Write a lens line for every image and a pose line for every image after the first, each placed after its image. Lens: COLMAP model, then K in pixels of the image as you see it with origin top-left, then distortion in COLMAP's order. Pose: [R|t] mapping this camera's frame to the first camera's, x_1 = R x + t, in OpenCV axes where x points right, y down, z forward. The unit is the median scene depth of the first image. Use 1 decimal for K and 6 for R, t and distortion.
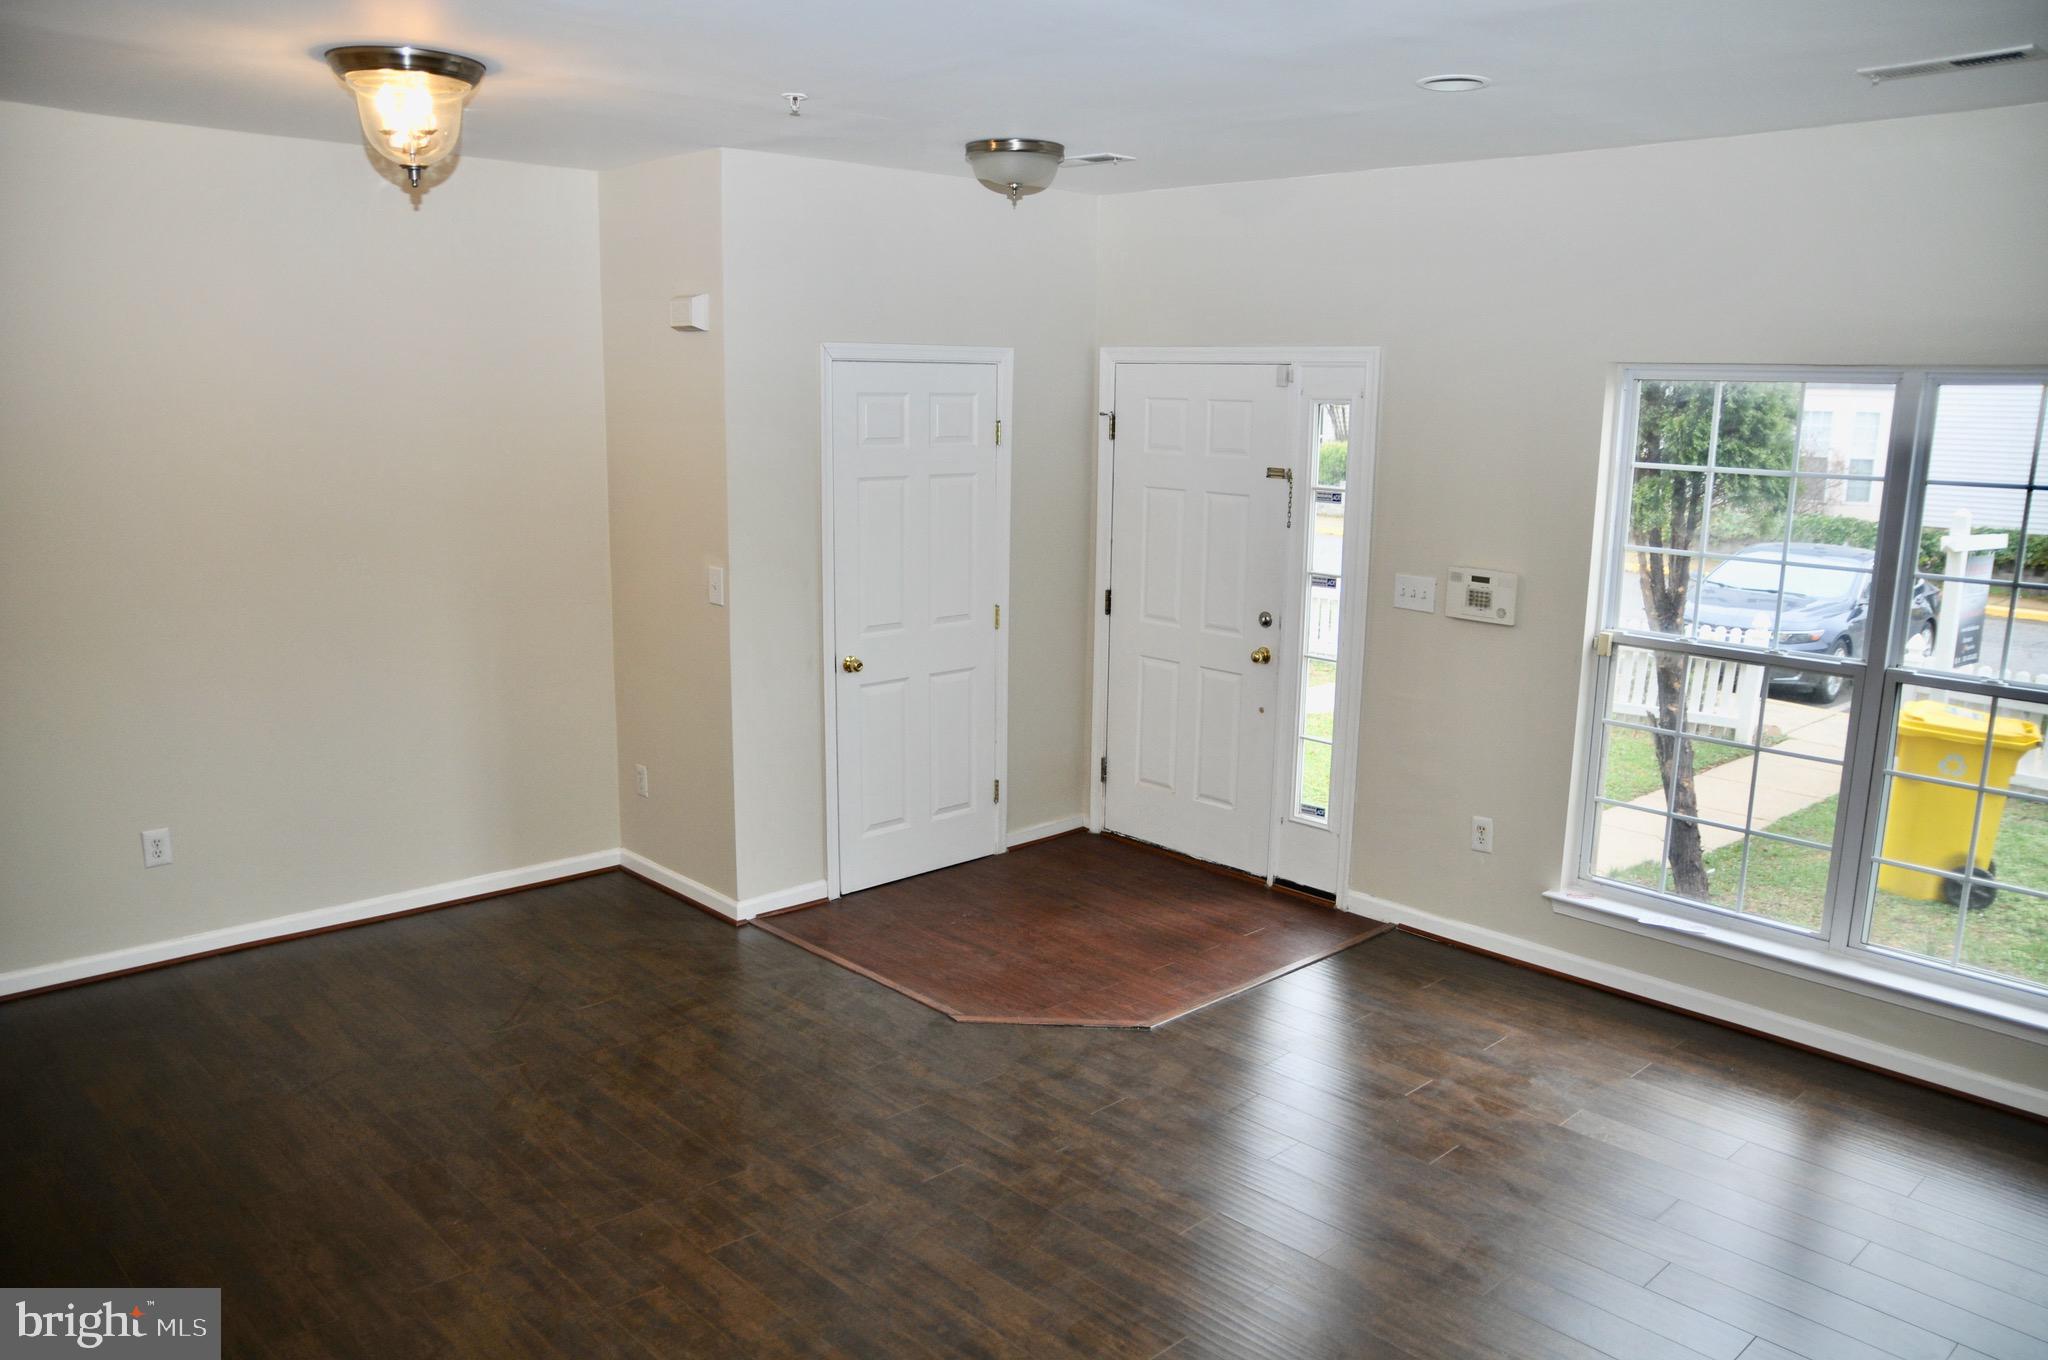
lens RADIAL K [[1547.0, 0, 1033.0], [0, 1547.0, 716.2], [0, 0, 1]] dist [-0.123046, 0.119295]
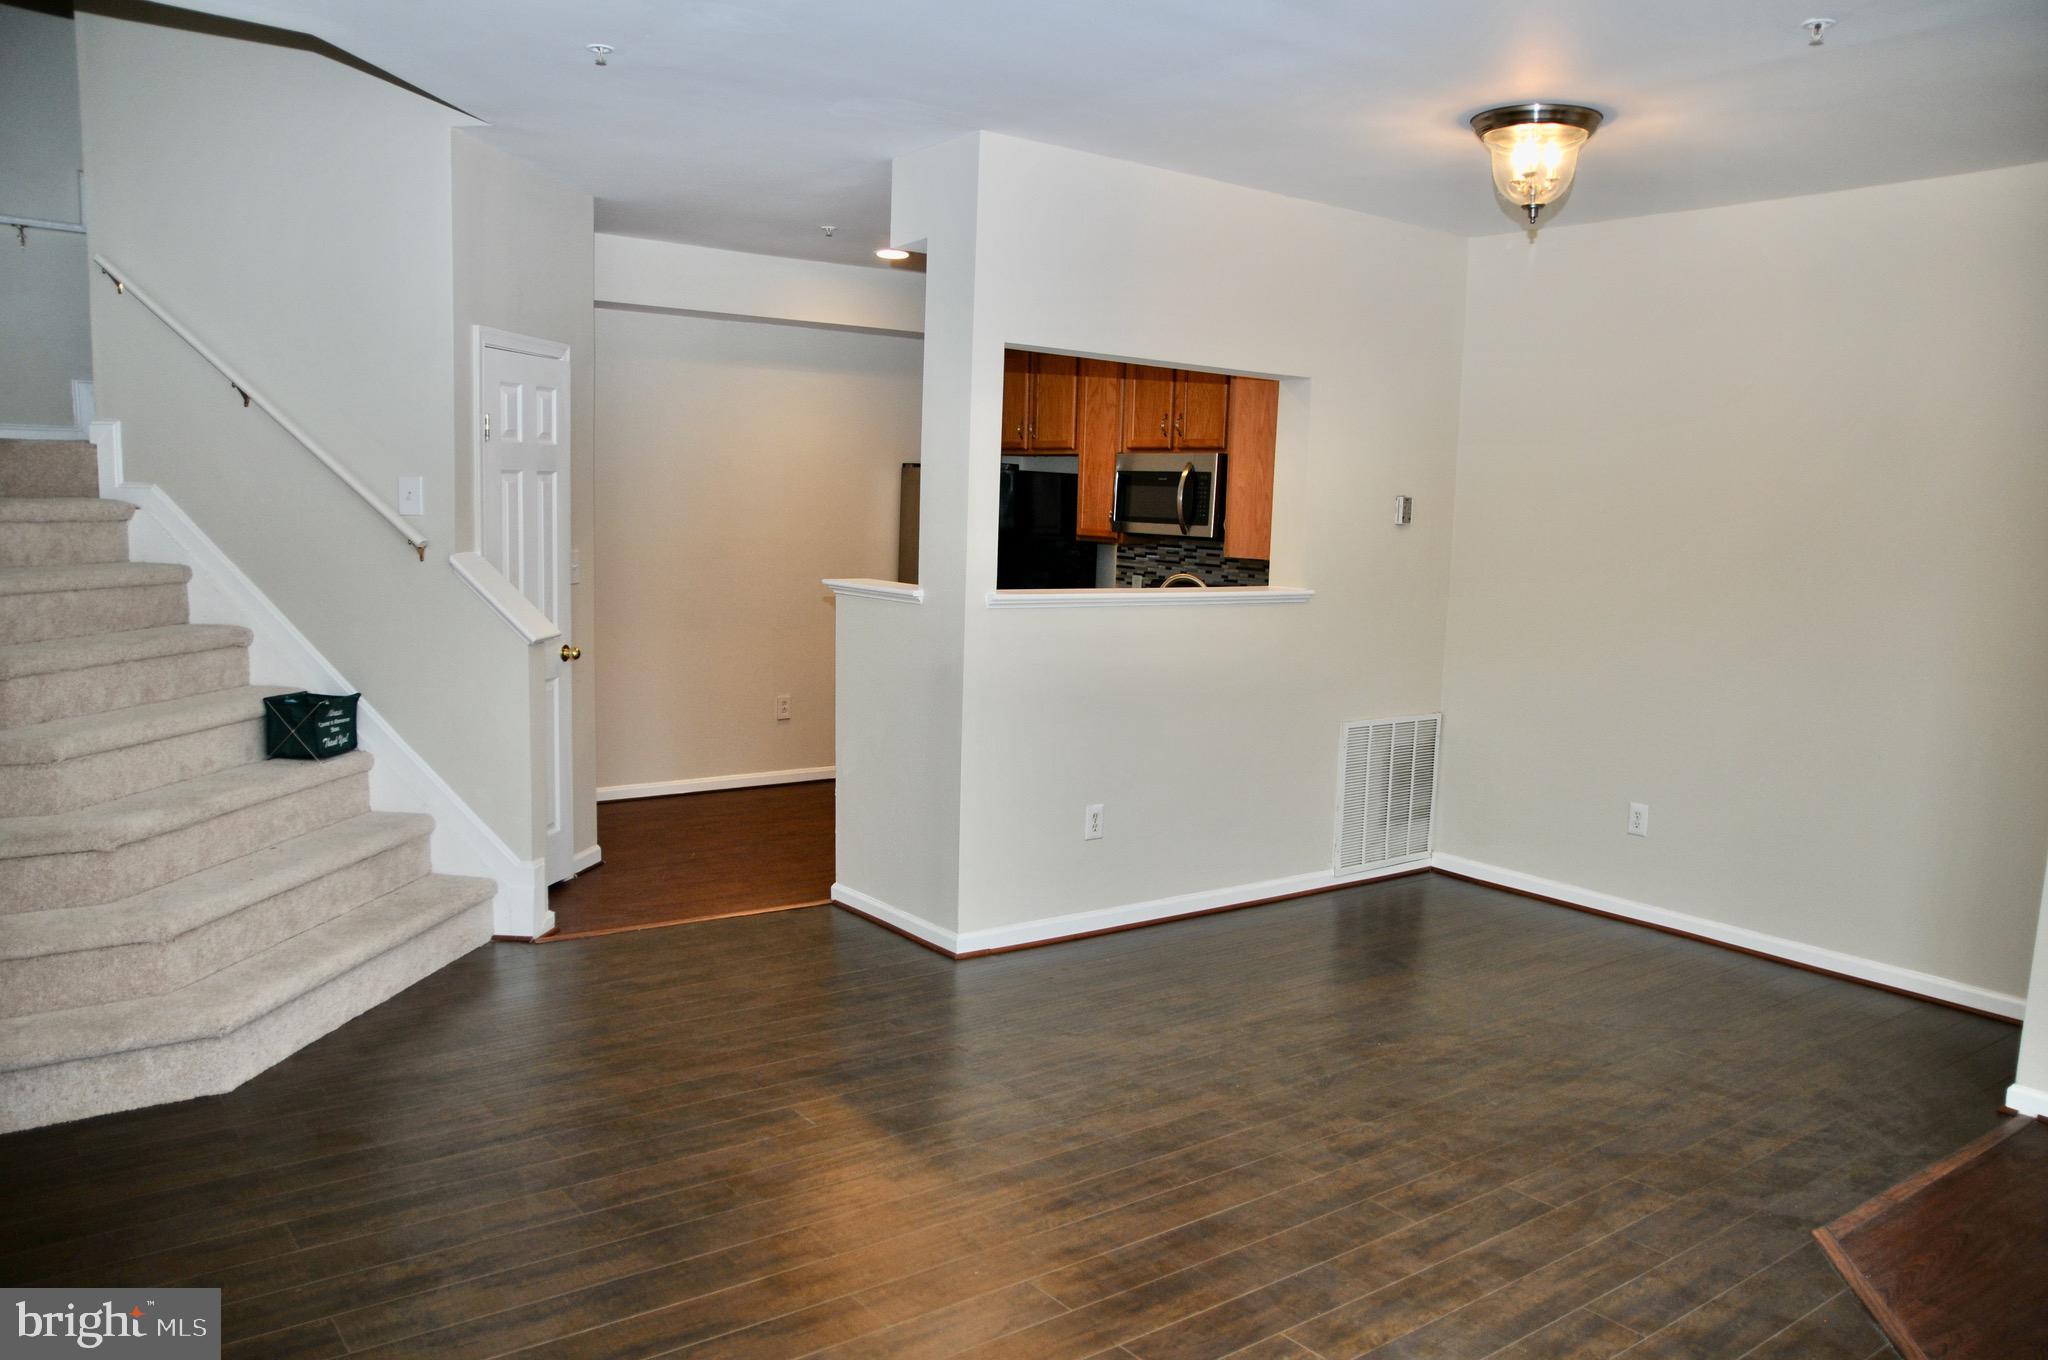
lens RADIAL K [[1547.0, 0, 1033.0], [0, 1547.0, 713.1], [0, 0, 1]] dist [-0.123046, 0.119295]
pose [[-0.109760, 0.116335, -0.987127, 0.601212], [-0.247128, 0.958747, 0.140469, -0.040135], [0.962746, 0.259365, -0.076483, 0.586738]]
